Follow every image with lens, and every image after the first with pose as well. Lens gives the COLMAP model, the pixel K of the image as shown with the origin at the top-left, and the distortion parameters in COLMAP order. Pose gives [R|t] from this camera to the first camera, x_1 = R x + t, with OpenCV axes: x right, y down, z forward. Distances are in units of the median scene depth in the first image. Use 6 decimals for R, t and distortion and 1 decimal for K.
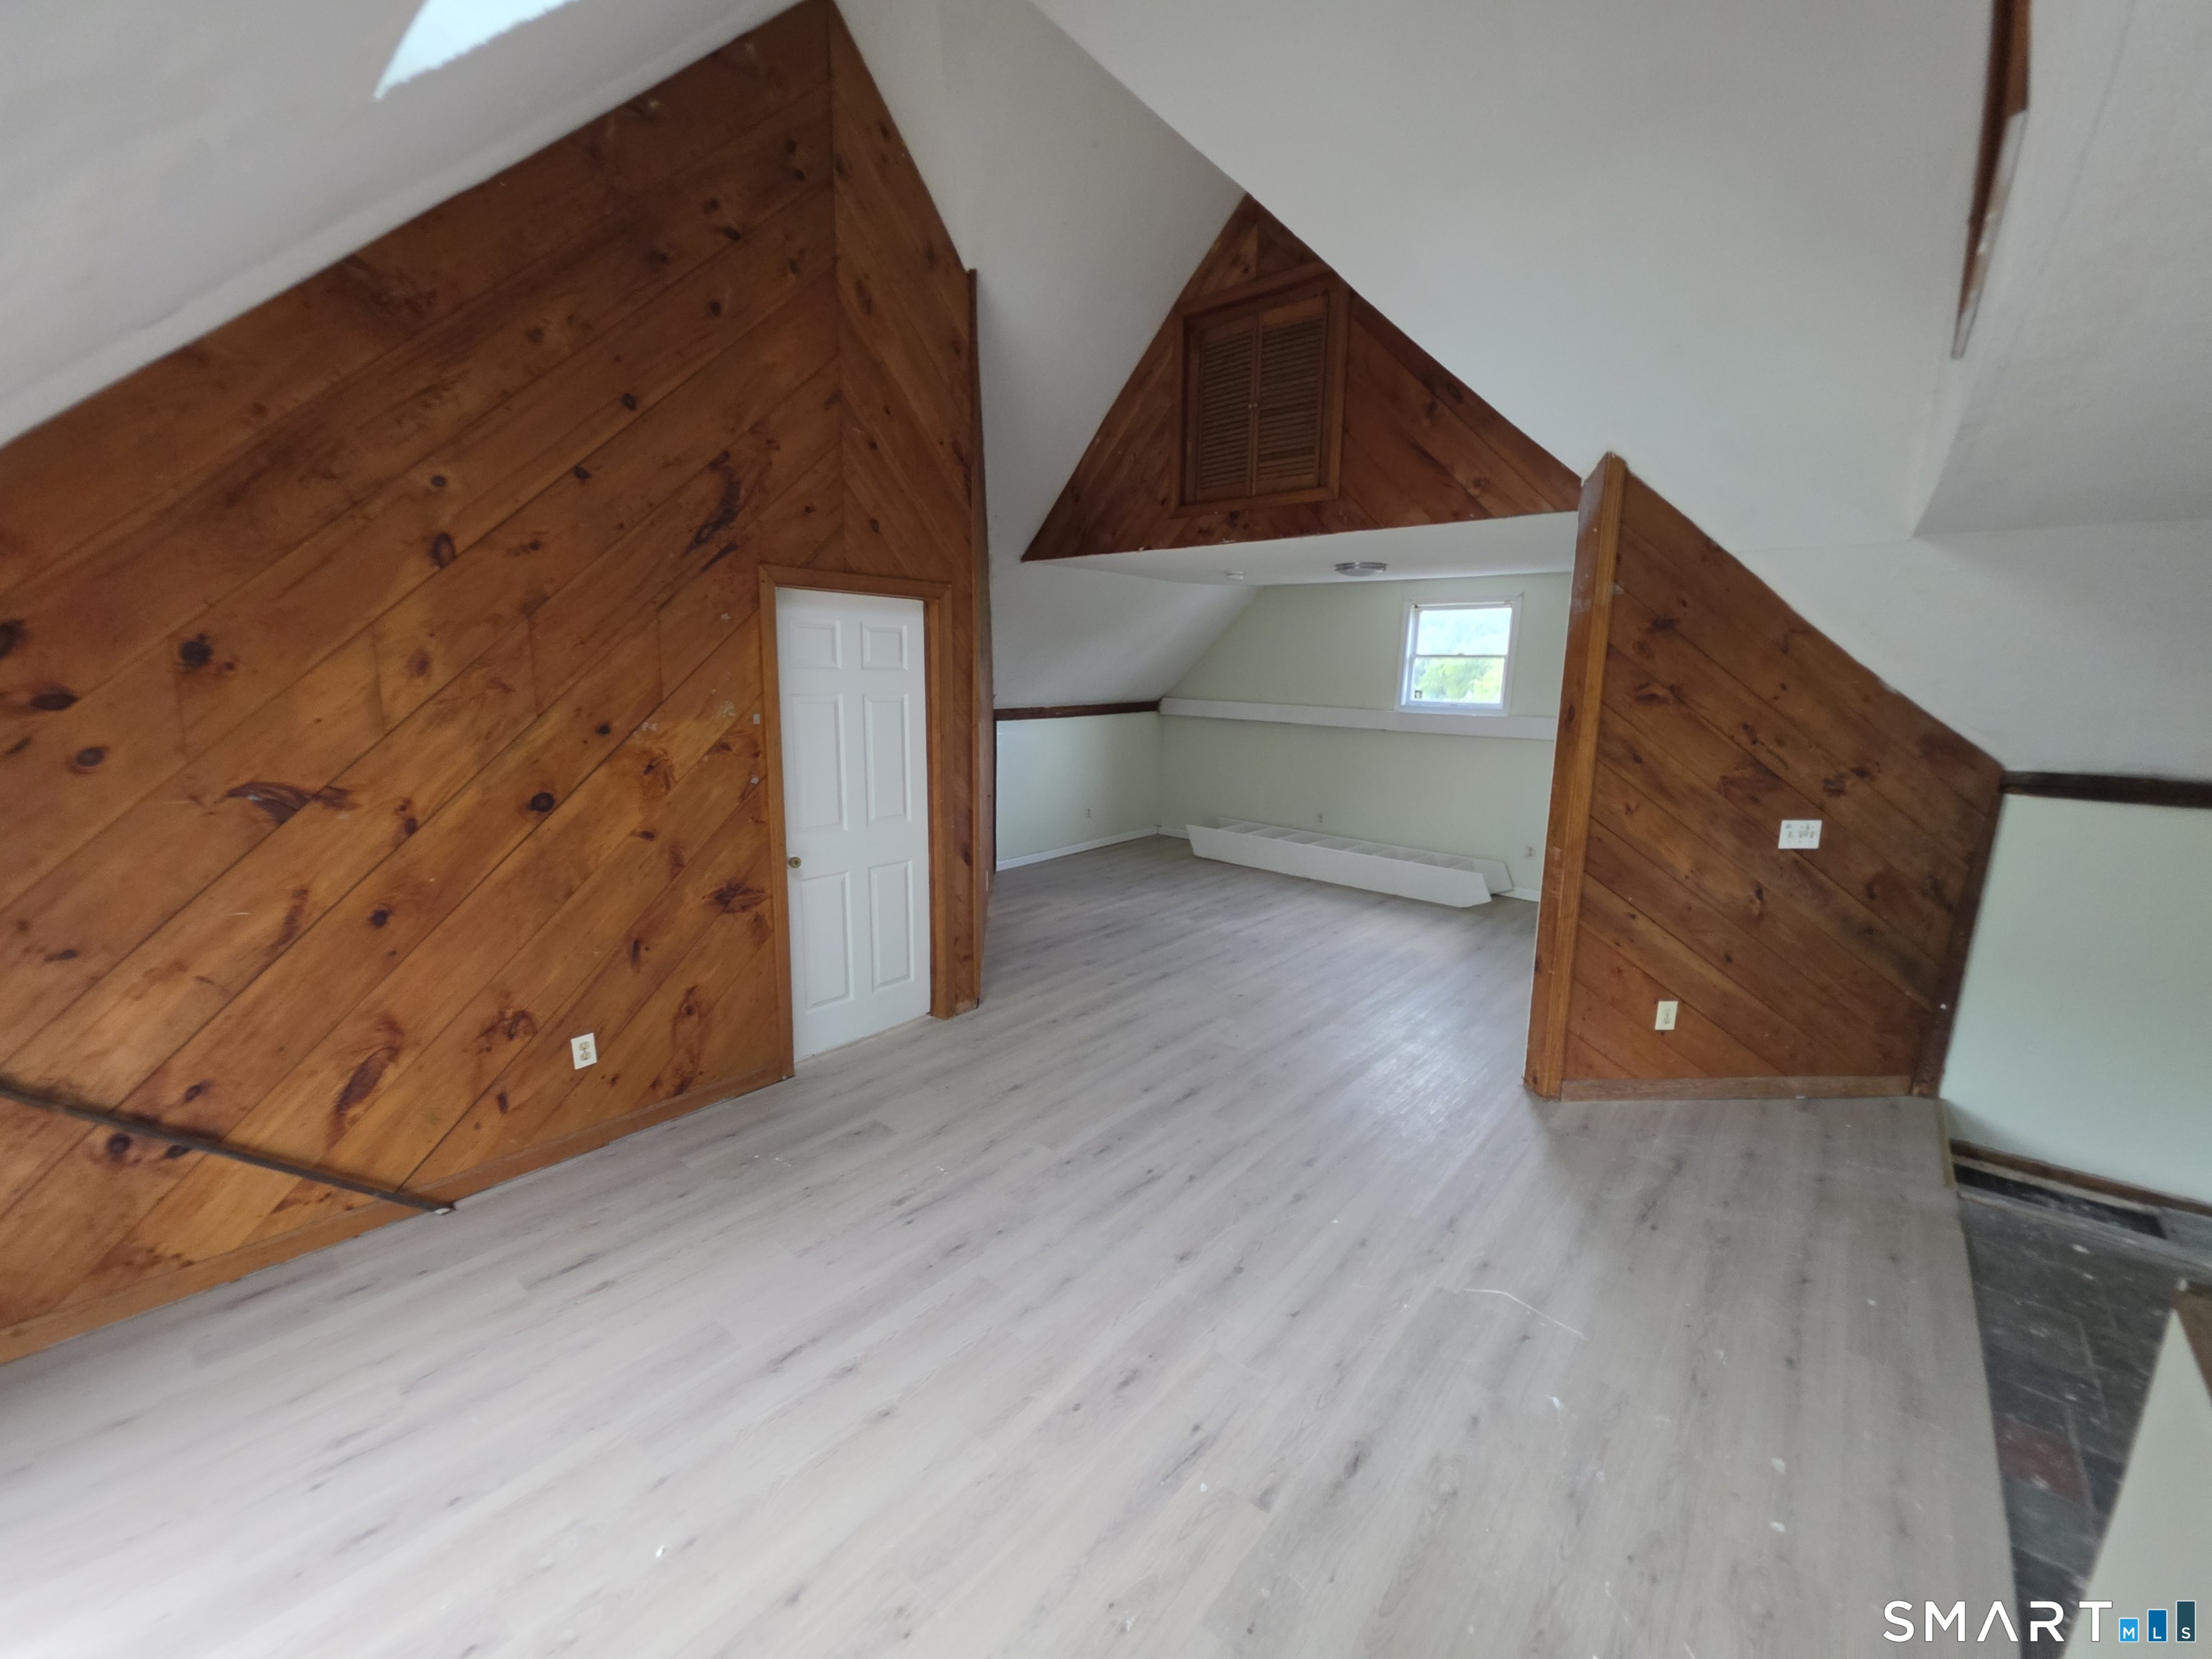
lens RADIAL K [[887.5, 0, 1104.4], [0, 887.5, 812.6], [0, 0, 1]] dist [0.026344, -0.014022]
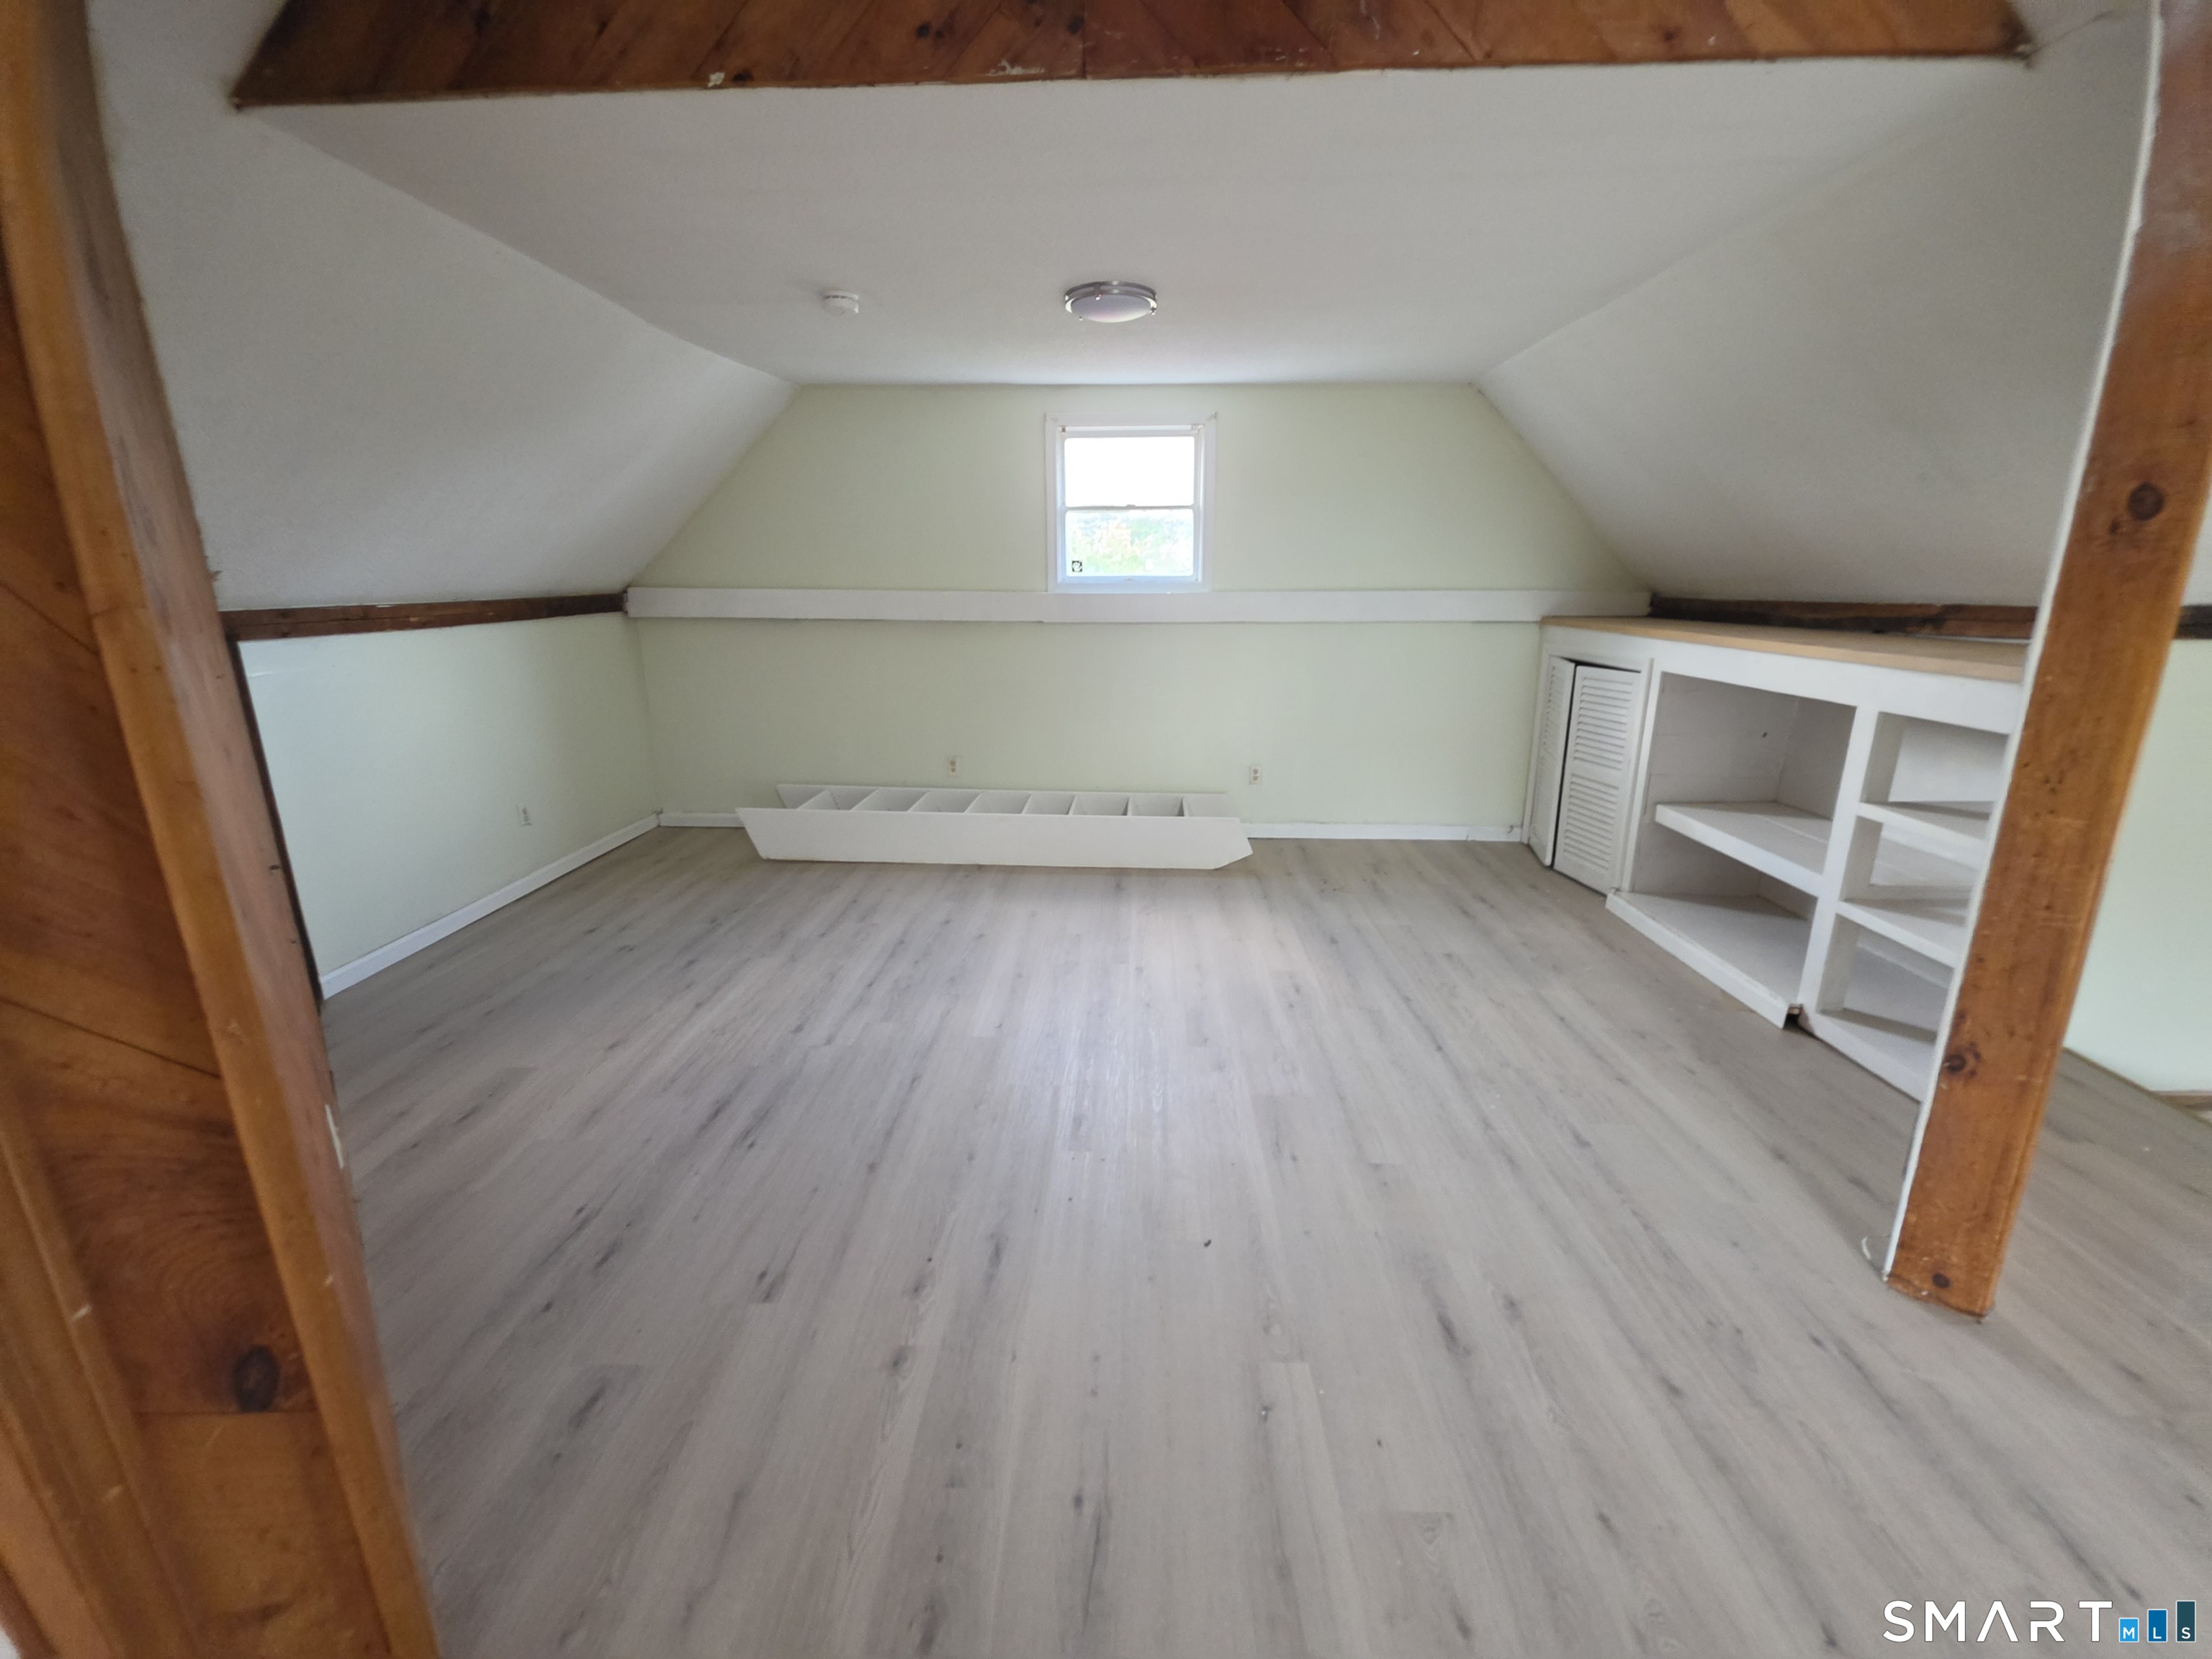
lens RADIAL K [[887.5, 0, 1104.4], [0, 887.5, 812.6], [0, 0, 1]] dist [0.026344, -0.014022]
pose [[0.793106, -0.174735, 0.583482, -0.062691], [0.116785, 0.983818, 0.135882, -0.038565], [-0.597783, -0.039627, 0.800678, 0.452249]]
